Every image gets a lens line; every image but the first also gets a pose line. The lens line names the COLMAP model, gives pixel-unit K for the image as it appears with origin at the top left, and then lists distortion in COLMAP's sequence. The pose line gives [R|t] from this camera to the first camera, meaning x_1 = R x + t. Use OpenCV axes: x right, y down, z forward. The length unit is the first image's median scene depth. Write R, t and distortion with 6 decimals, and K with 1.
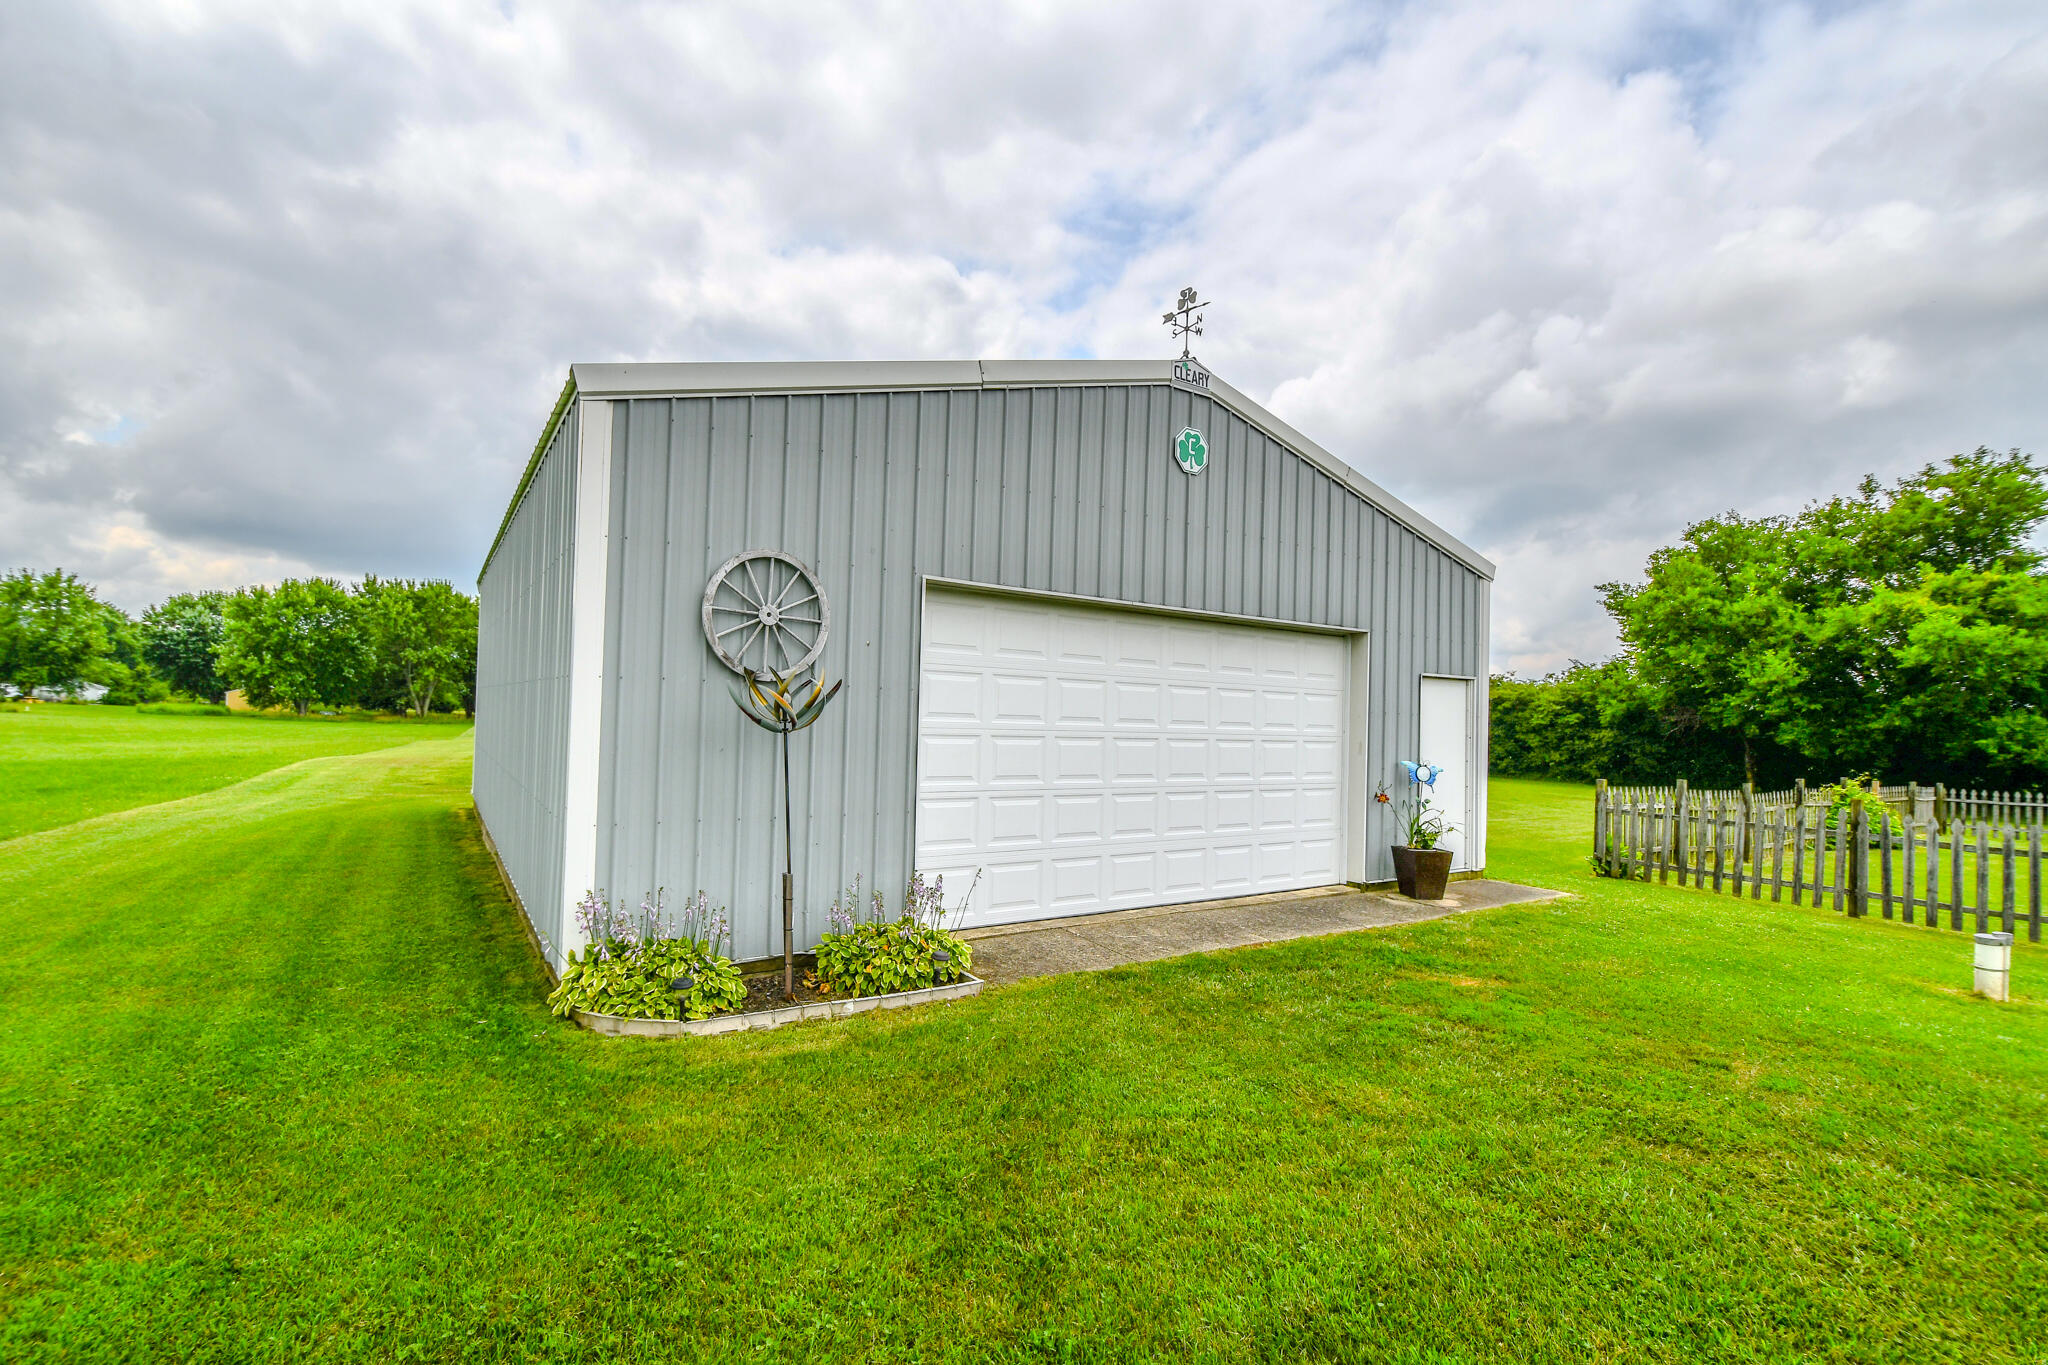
lens RADIAL K [[862.7, 0, 960.4], [0, 862.7, 701.1], [0, 0, 1]] dist [-0.000338, -0.000139]
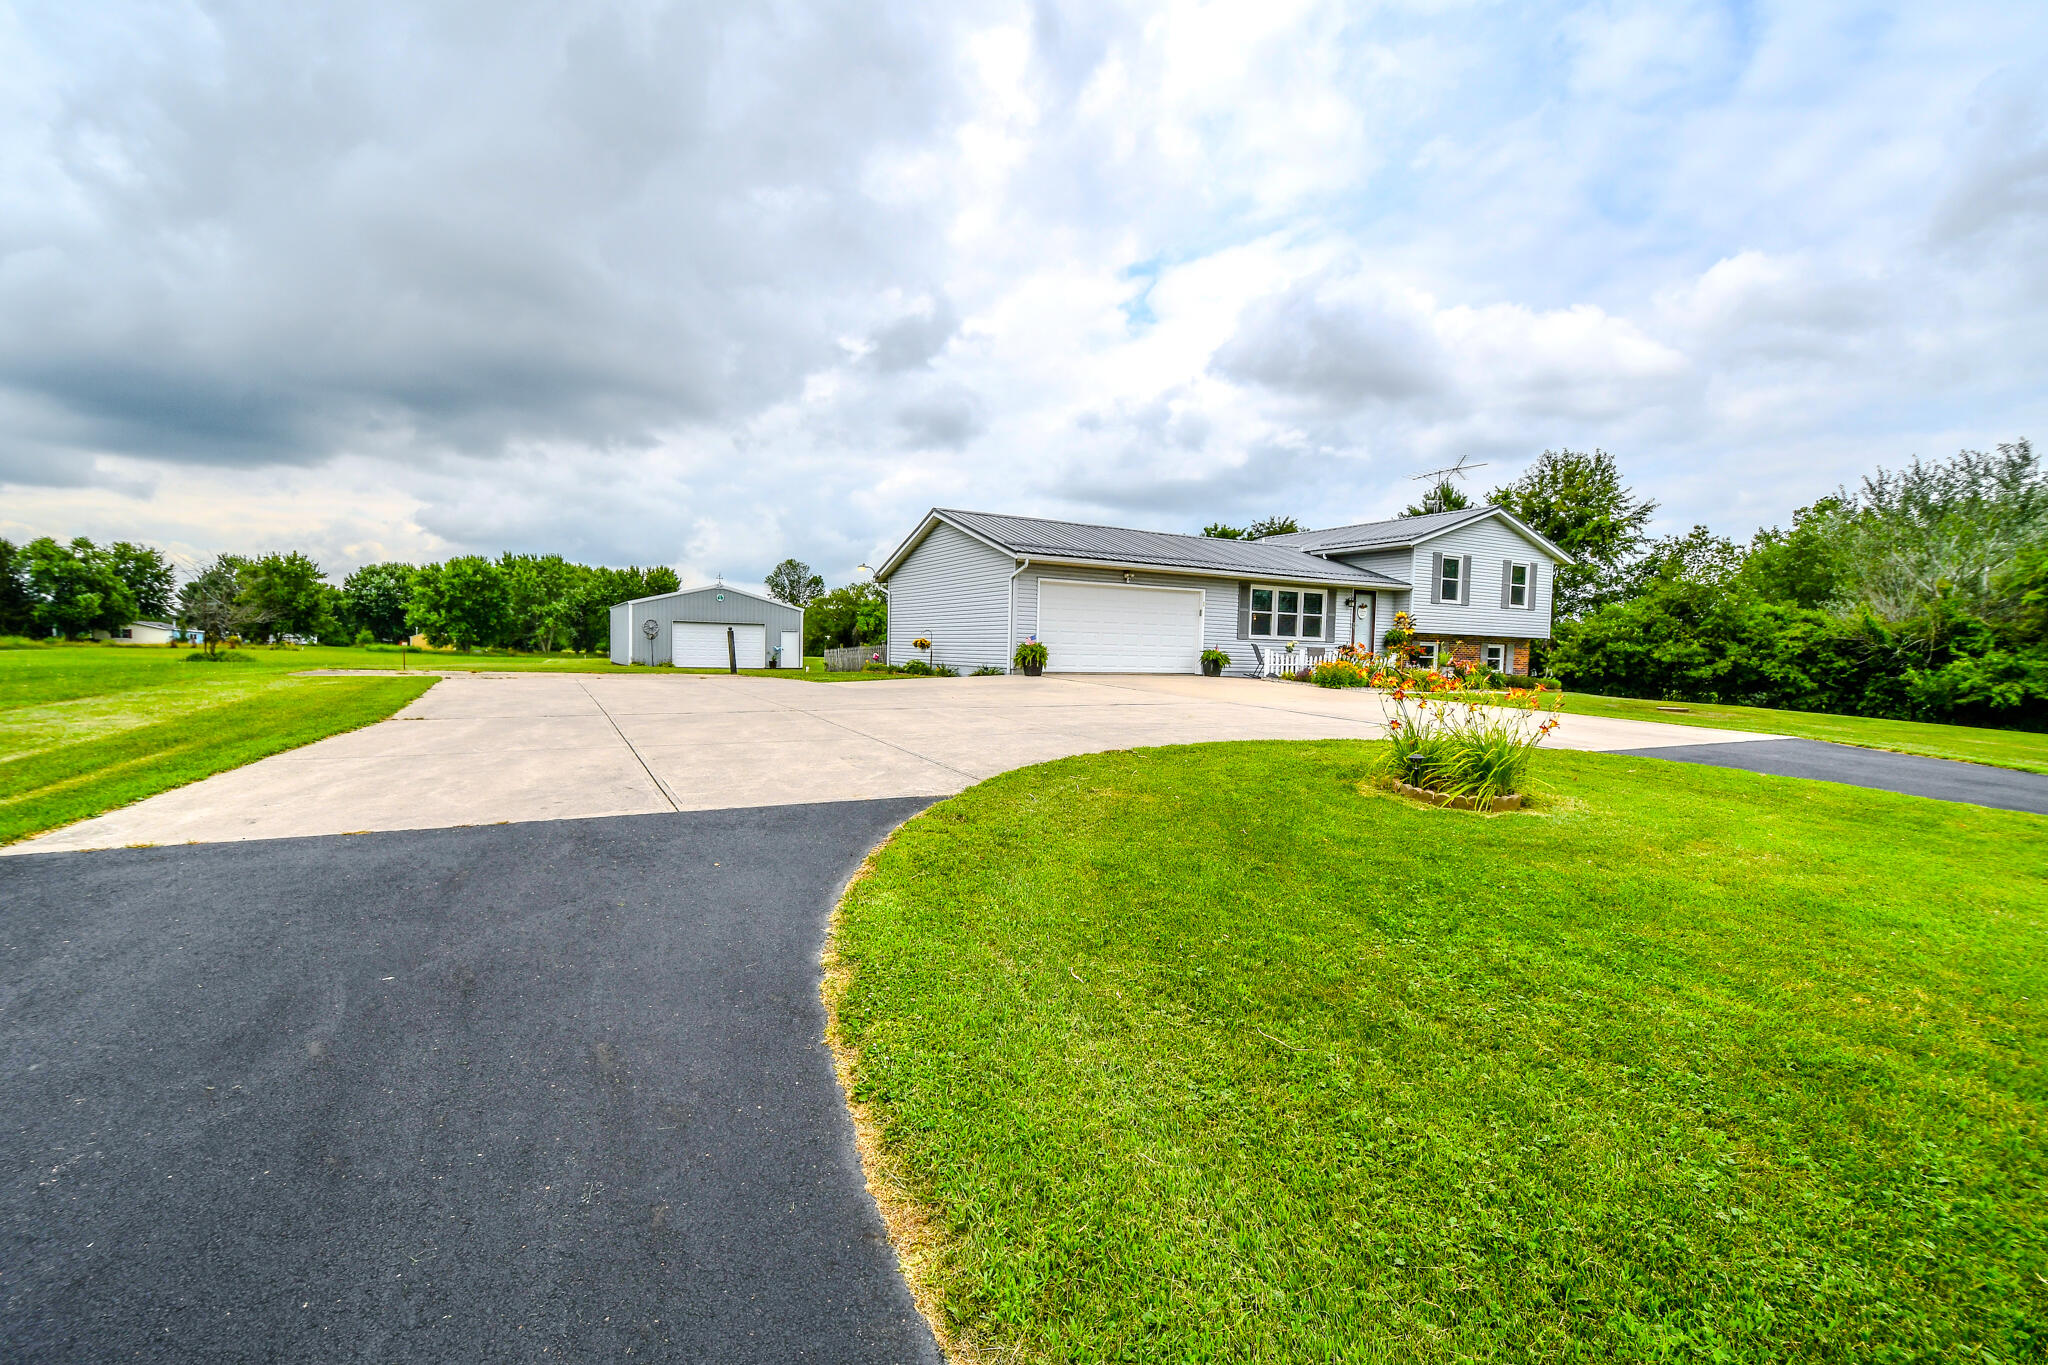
lens RADIAL K [[905.6, 0, 995.0], [0, 905.6, 686.0], [0, 0, 1]] dist [-0.018004, -0.000524]
pose [[0.997139, -0.006394, -0.075322, 0.210901], [0.010188, 0.998692, 0.050095, 0.005659], [0.074903, -0.050719, 0.995900, -0.398526]]
